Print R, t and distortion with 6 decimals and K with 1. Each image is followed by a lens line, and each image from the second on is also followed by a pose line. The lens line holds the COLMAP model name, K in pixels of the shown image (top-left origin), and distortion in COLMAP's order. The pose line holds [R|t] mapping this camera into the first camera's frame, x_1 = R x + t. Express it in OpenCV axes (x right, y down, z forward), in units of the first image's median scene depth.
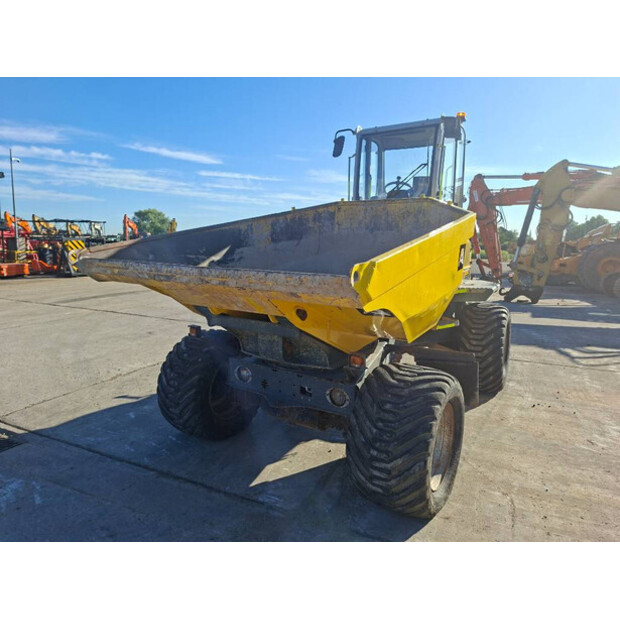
lens RADIAL K [[425.8, 0, 310.1], [0, 425.8, 303.8], [0, 0, 1]] dist [0.079564, -0.090500]
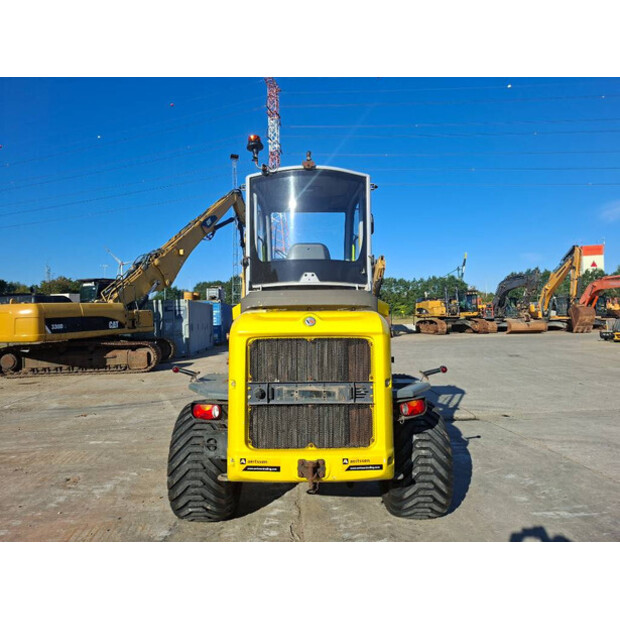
lens RADIAL K [[425.8, 0, 310.1], [0, 425.8, 303.8], [0, 0, 1]] dist [0.079564, -0.090500]
pose [[-0.866504, -0.015336, -0.498934, 0.678300], [-0.063255, 0.994844, 0.079275, -0.263284], [0.495145, 0.100252, -0.863007, 1.839774]]
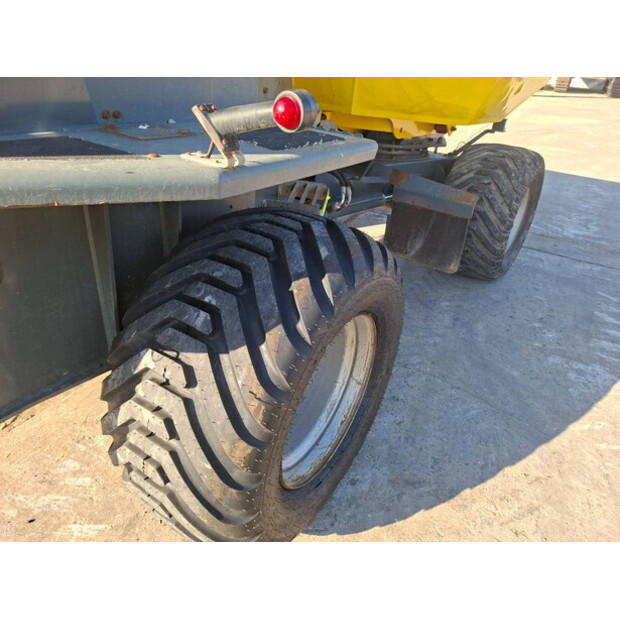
lens RADIAL K [[425.8, 0, 310.1], [0, 425.8, 303.8], [0, 0, 1]] dist [0.079564, -0.090500]
pose [[-0.995285, -0.096583, 0.008898, 0.072005], [-0.070286, 0.781423, 0.620030, -0.137239], [-0.066838, 0.616481, -0.784528, 1.448926]]
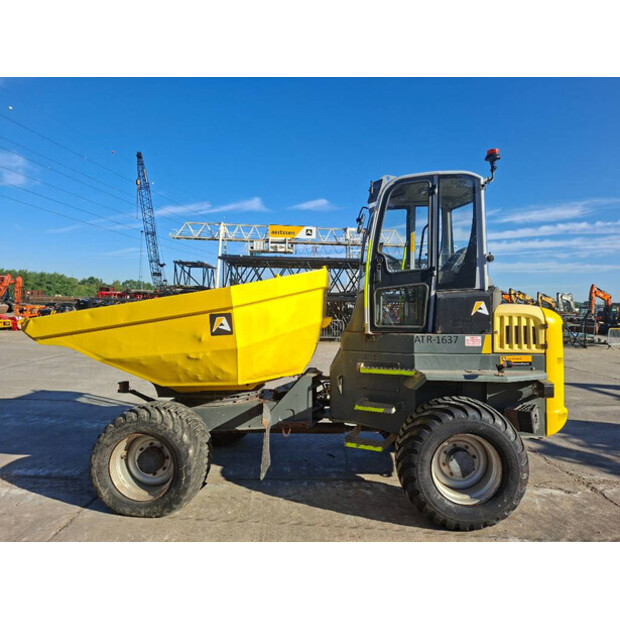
lens RADIAL K [[425.8, 0, 310.1], [0, 425.8, 303.8], [0, 0, 1]] dist [0.079564, -0.090500]
pose [[0.468794, -0.009366, -0.883258, 0.971690], [-0.134226, 0.987576, -0.081714, -0.068019], [0.873050, 0.156863, 0.461712, 0.445259]]
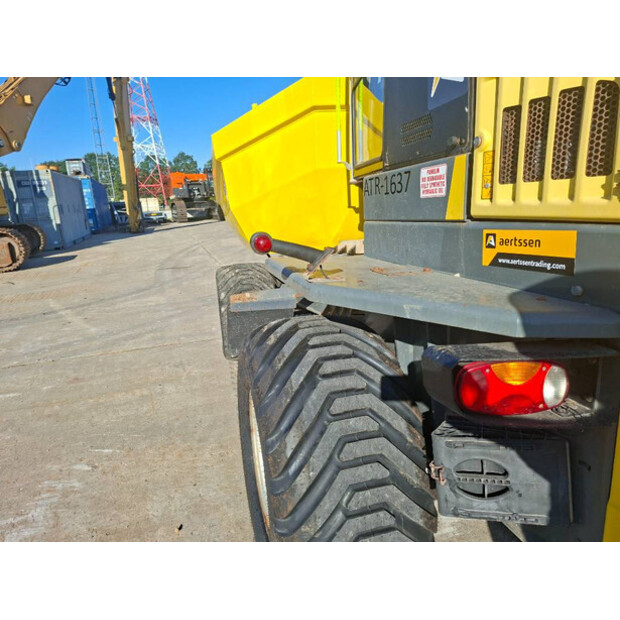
lens RADIAL K [[432.4, 0, 294.6], [0, 432.4, 302.7], [0, 0, 1]] dist [0.078309, -0.069415]
pose [[-0.719223, 0.186300, -0.669336, 0.653642], [-0.053331, 0.945734, 0.320537, -0.118375], [0.692730, 0.266234, -0.670257, 1.254237]]
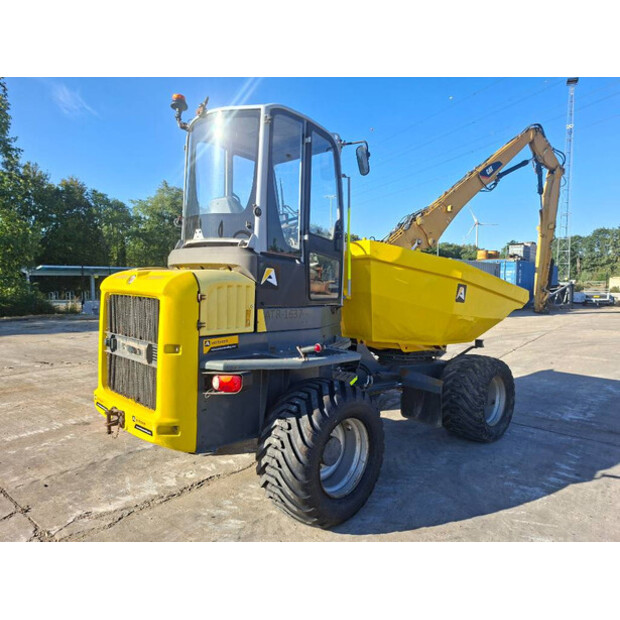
lens RADIAL K [[426.6, 0, 312.8], [0, 426.6, 305.7], [0, 0, 1]] dist [0.088028, -0.086923]
pose [[-0.968533, -0.037686, 0.246014, -0.049545], [0.011912, 0.980318, 0.197065, -0.272672], [-0.248599, 0.193795, -0.949022, 1.853652]]
